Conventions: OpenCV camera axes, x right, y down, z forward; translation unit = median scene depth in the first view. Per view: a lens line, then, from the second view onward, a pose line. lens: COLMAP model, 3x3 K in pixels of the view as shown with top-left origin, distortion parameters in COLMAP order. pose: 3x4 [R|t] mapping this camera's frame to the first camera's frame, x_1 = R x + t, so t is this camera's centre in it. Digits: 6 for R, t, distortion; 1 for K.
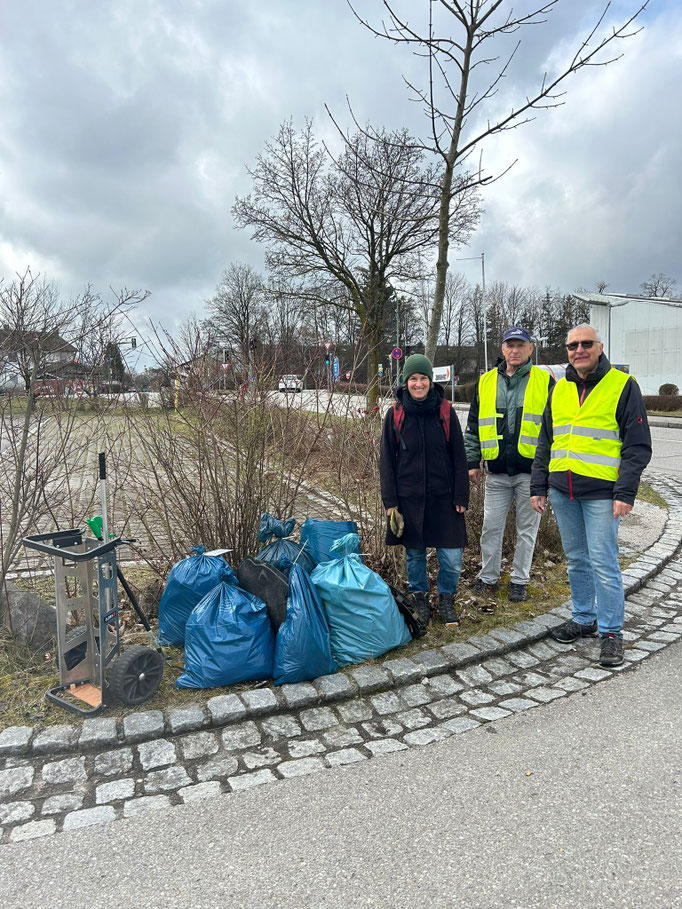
lens RADIAL K [[718.1, 0, 355.9], [0, 718.1, 465.6], [0, 0, 1]] dist [0.048146, -0.052045]
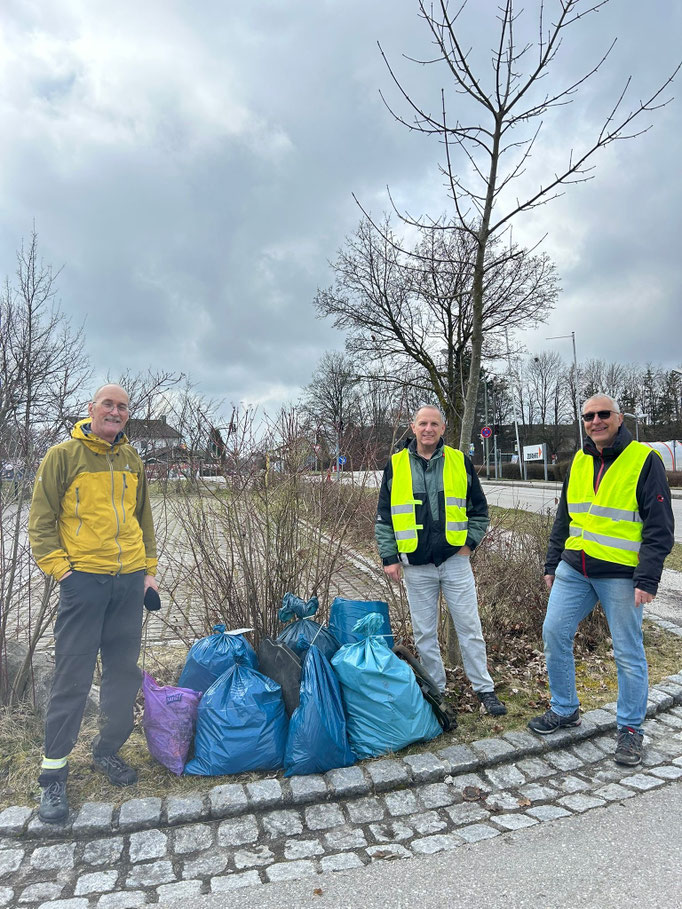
lens RADIAL K [[718.1, 0, 345.9], [0, 718.1, 455.4], [0, 0, 1]] dist [0.048146, -0.052045]
pose [[0.989489, -0.013923, -0.143934, 0.098867], [-0.004337, 0.992049, -0.125780, 0.006002], [0.144540, 0.125083, 0.981561, 0.026716]]
